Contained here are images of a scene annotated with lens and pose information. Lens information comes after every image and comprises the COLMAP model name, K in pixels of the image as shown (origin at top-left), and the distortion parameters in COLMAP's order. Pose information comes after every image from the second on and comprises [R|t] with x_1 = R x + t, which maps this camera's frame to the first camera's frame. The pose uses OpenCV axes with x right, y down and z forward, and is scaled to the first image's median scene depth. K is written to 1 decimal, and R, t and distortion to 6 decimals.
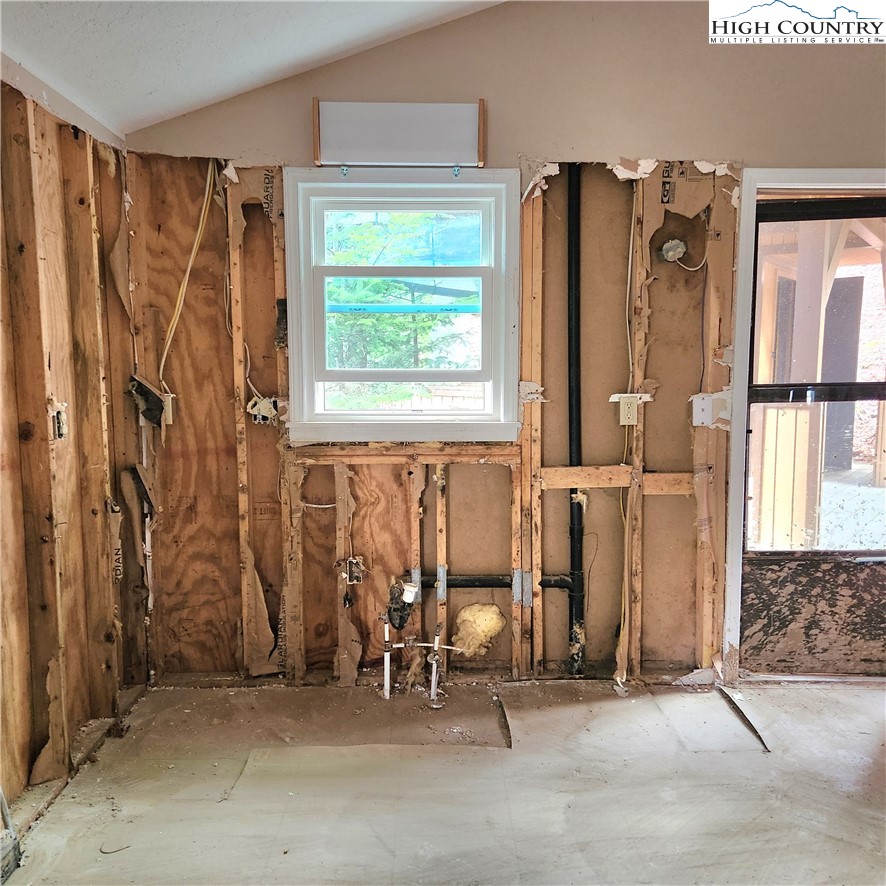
lens RADIAL K [[783.7, 0, 444.9], [0, 783.7, 440.2], [0, 0, 1]] dist [0.081651, -0.066852]
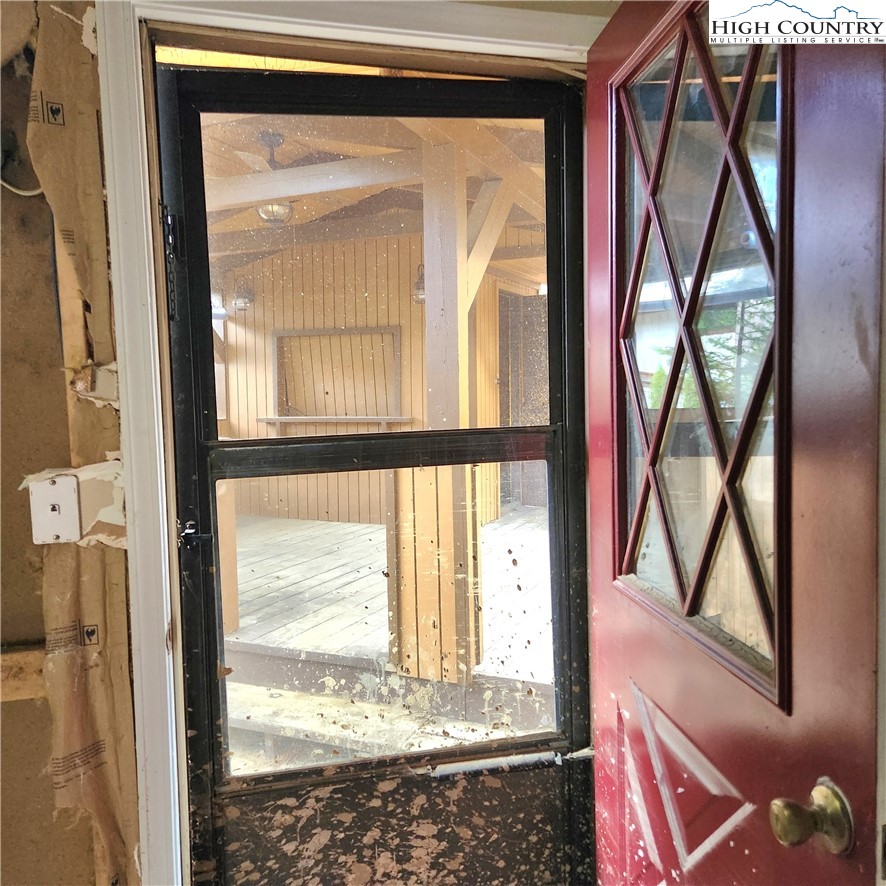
lens RADIAL K [[783.7, 0, 444.9], [0, 783.7, 440.2], [0, 0, 1]] dist [0.081651, -0.066852]
pose [[0.974726, -0.034929, 0.220655, 0.431761], [0.043221, 0.998525, -0.032864, -0.050432], [-0.219182, 0.041570, 0.974798, 0.504469]]
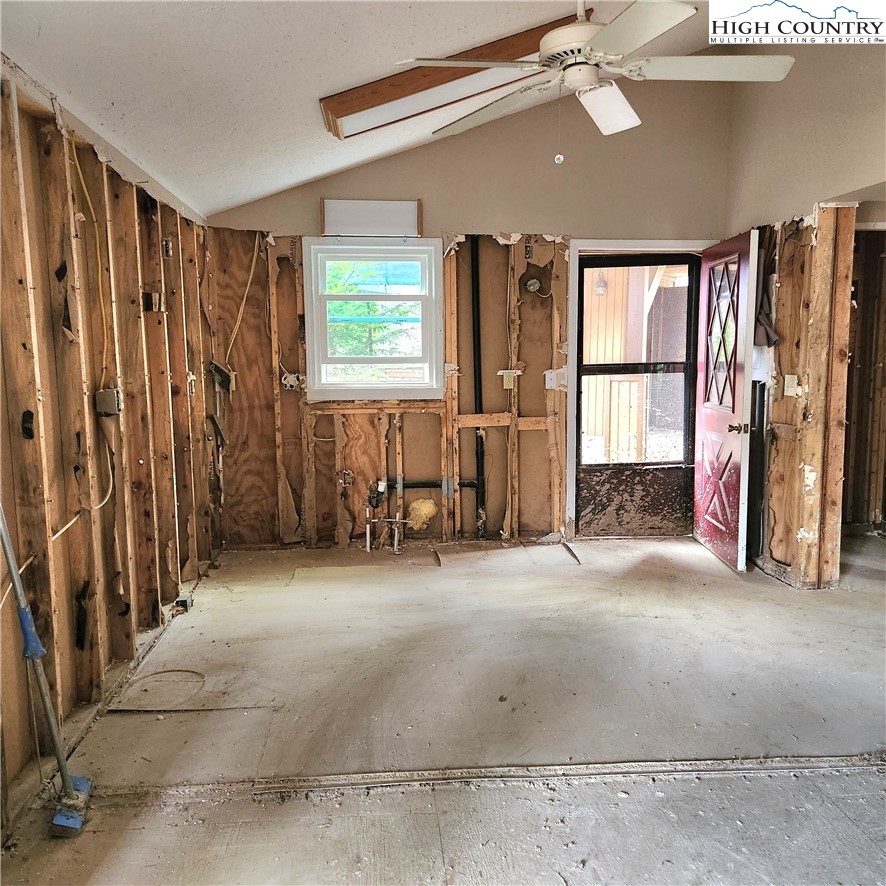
lens RADIAL K [[783.7, 0, 444.9], [0, 783.7, 440.2], [0, 0, 1]] dist [0.081651, -0.066852]
pose [[0.997373, -0.013860, 0.071099, -0.025281], [0.012895, 0.999819, 0.014009, 0.065222], [-0.071280, -0.013055, 0.997371, -0.665283]]
